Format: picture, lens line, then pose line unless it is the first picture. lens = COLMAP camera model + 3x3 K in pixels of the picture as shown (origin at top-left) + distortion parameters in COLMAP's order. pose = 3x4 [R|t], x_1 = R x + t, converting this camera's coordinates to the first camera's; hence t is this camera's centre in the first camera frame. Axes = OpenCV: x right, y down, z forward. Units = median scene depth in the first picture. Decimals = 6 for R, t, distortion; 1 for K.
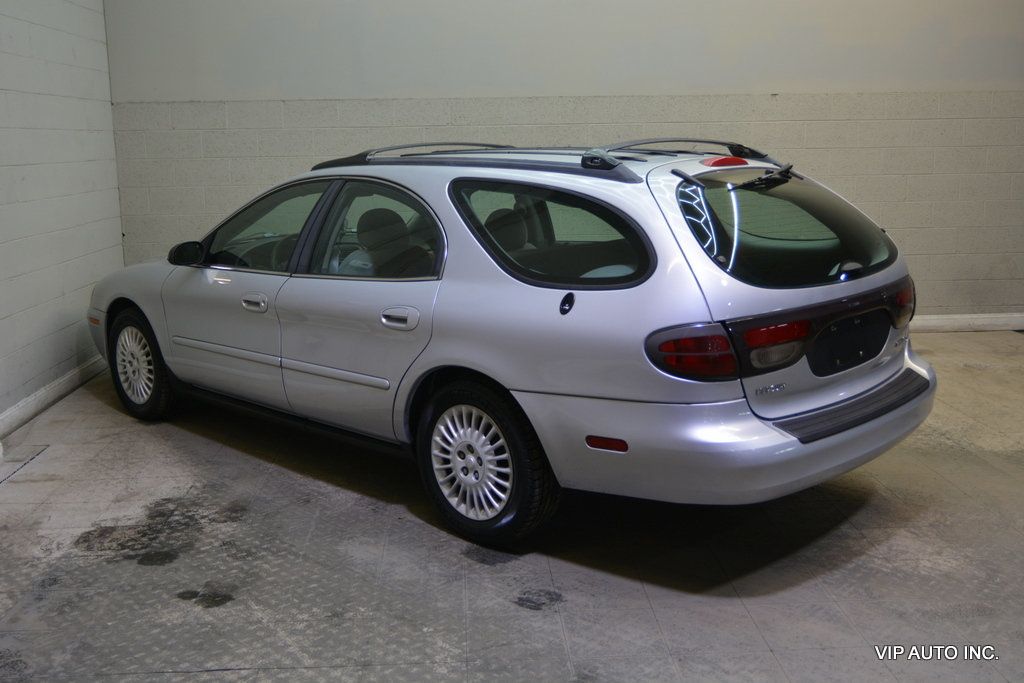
lens RADIAL K [[1040.7, 0, 512.0], [0, 1040.7, 341.5], [0, 0, 1]] dist [-0.006699, -0.005283]
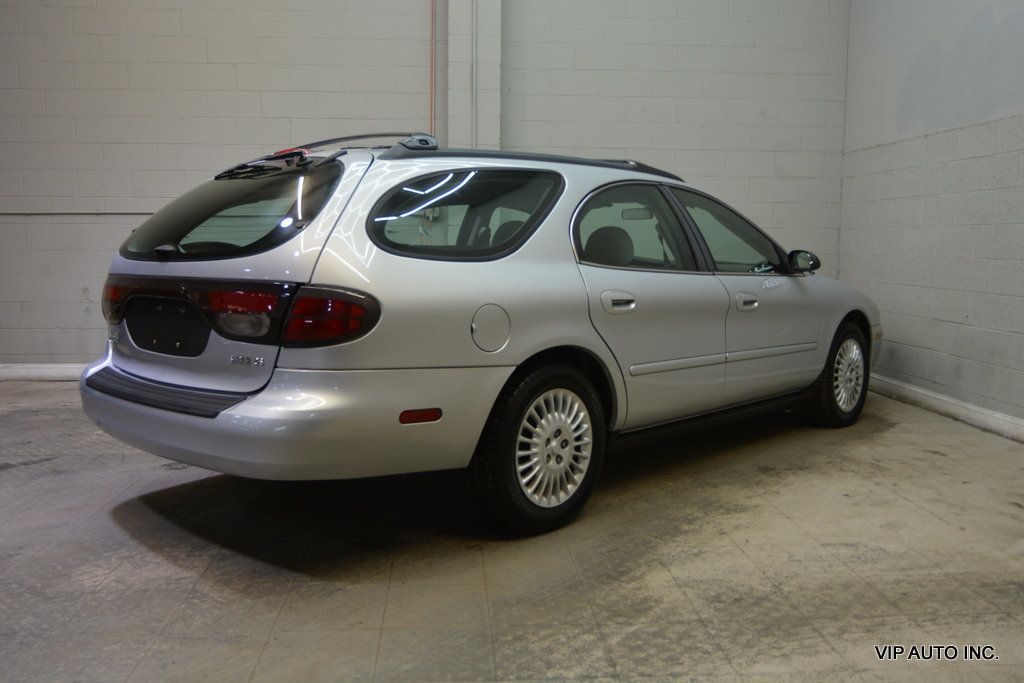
lens RADIAL K [[879.0, 0, 509.5], [0, 879.0, 338.5], [0, 0, 1]] dist [-0.023410, 0.015348]
pose [[0.017342, 0.124233, -0.992102, 1.191745], [-0.196774, 0.973269, 0.118435, -0.155314], [0.980296, 0.193166, 0.041324, 1.330925]]
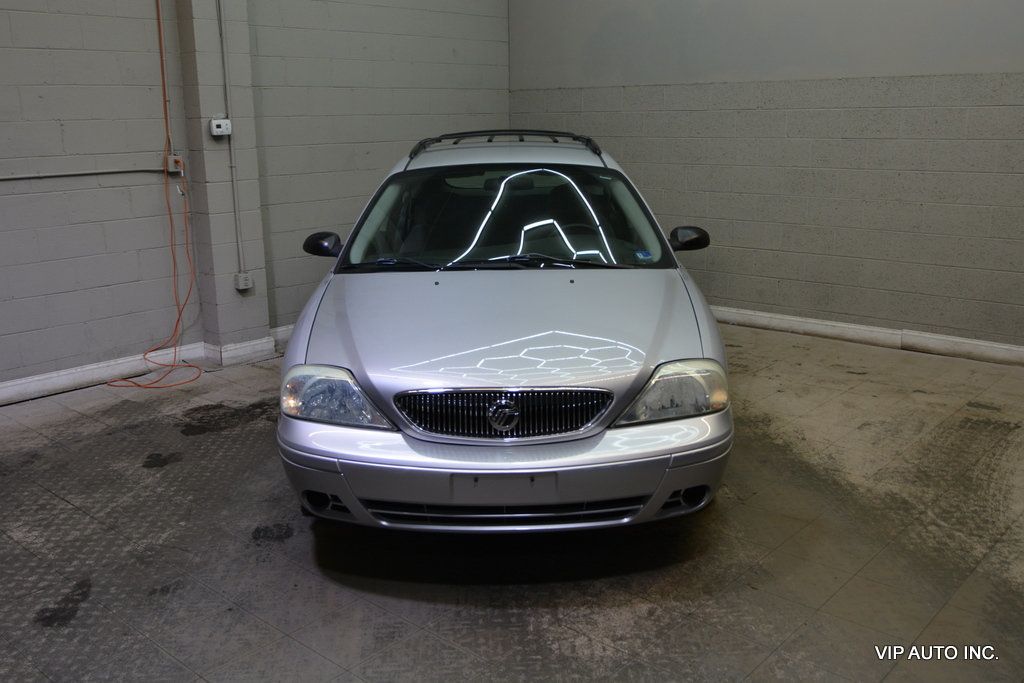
lens RADIAL K [[933.5, 0, 508.3], [0, 933.5, 336.5], [0, 0, 1]] dist [-0.022090, 0.008133]
pose [[0.710170, 0.166423, -0.684077, 0.881436], [-0.129725, 0.985954, 0.105191, -0.116366], [0.691976, 0.014038, 0.721784, 0.405245]]
